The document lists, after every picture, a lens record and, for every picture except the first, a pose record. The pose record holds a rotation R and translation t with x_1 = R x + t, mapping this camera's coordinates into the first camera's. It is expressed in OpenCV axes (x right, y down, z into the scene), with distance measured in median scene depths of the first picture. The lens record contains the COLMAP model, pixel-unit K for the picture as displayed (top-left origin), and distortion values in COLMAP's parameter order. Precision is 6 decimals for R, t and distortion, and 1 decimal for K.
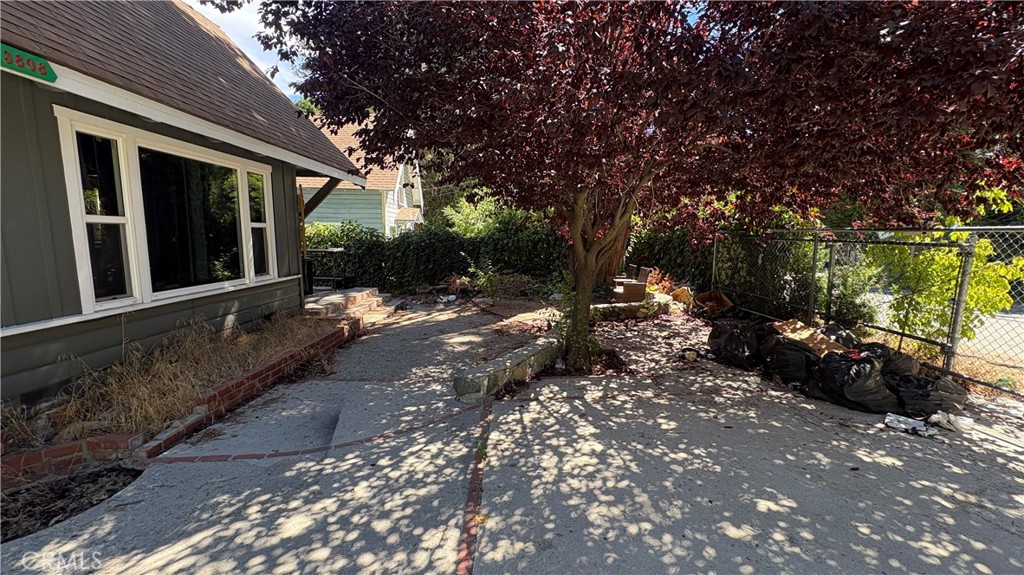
lens RADIAL K [[408.0, 0, 515.8], [0, 408.0, 285.8], [0, 0, 1]] dist [0.000756, 0.000211]
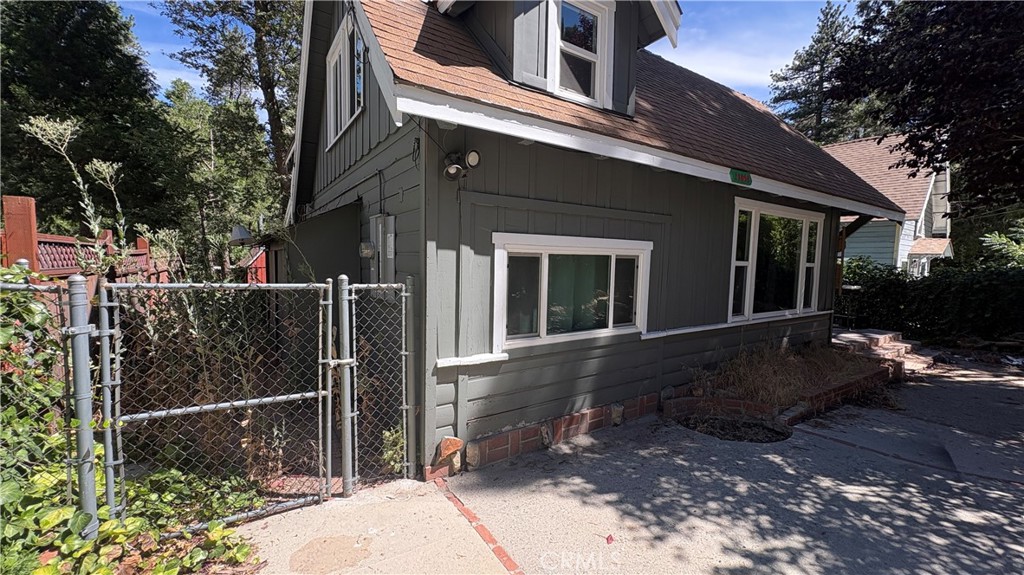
lens RADIAL K [[408.0, 0, 510.2], [0, 408.0, 290.0], [0, 0, 1]] dist [0.000756, 0.000211]
pose [[0.549202, 0.067107, -0.832991, -0.111405], [-0.119944, 0.992780, 0.000899, 0.022496], [0.827037, 0.099418, 0.553286, -0.327351]]
